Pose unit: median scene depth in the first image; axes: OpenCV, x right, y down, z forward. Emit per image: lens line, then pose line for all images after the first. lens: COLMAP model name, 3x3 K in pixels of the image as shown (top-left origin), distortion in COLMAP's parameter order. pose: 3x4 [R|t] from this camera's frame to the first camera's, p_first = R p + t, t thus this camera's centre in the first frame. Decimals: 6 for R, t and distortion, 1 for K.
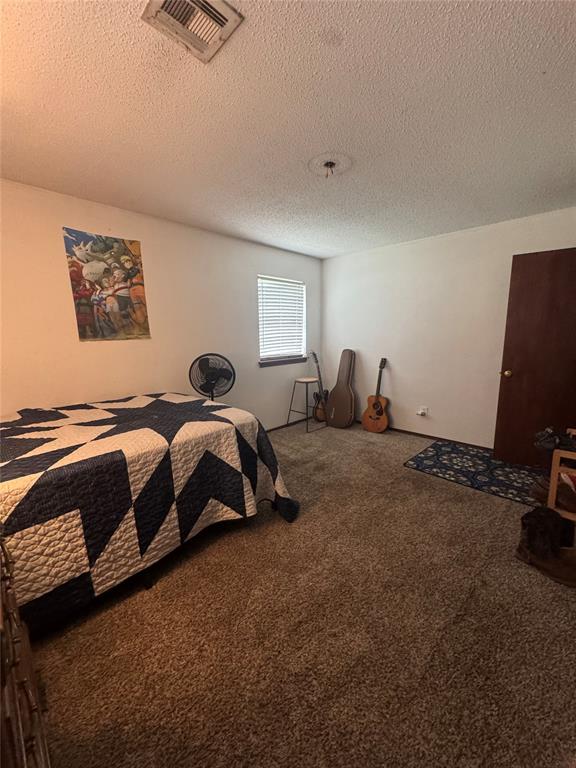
lens RADIAL K [[308.6, 0, 288.0], [0, 308.6, 384.0], [0, 0, 1]] dist [-0.004222, -0.000131]
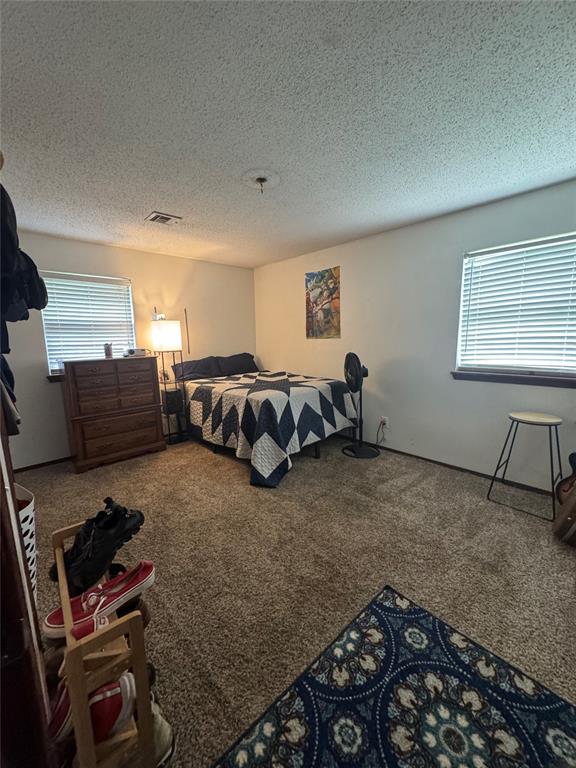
lens RADIAL K [[308.6, 0, 288.0], [0, 308.6, 384.0], [0, 0, 1]] dist [-0.004222, -0.000131]
pose [[-0.051067, 0.167336, -0.984576, 0.964953], [-0.145366, 0.974118, 0.173098, -0.163238], [0.988059, 0.151963, -0.025420, 0.909304]]
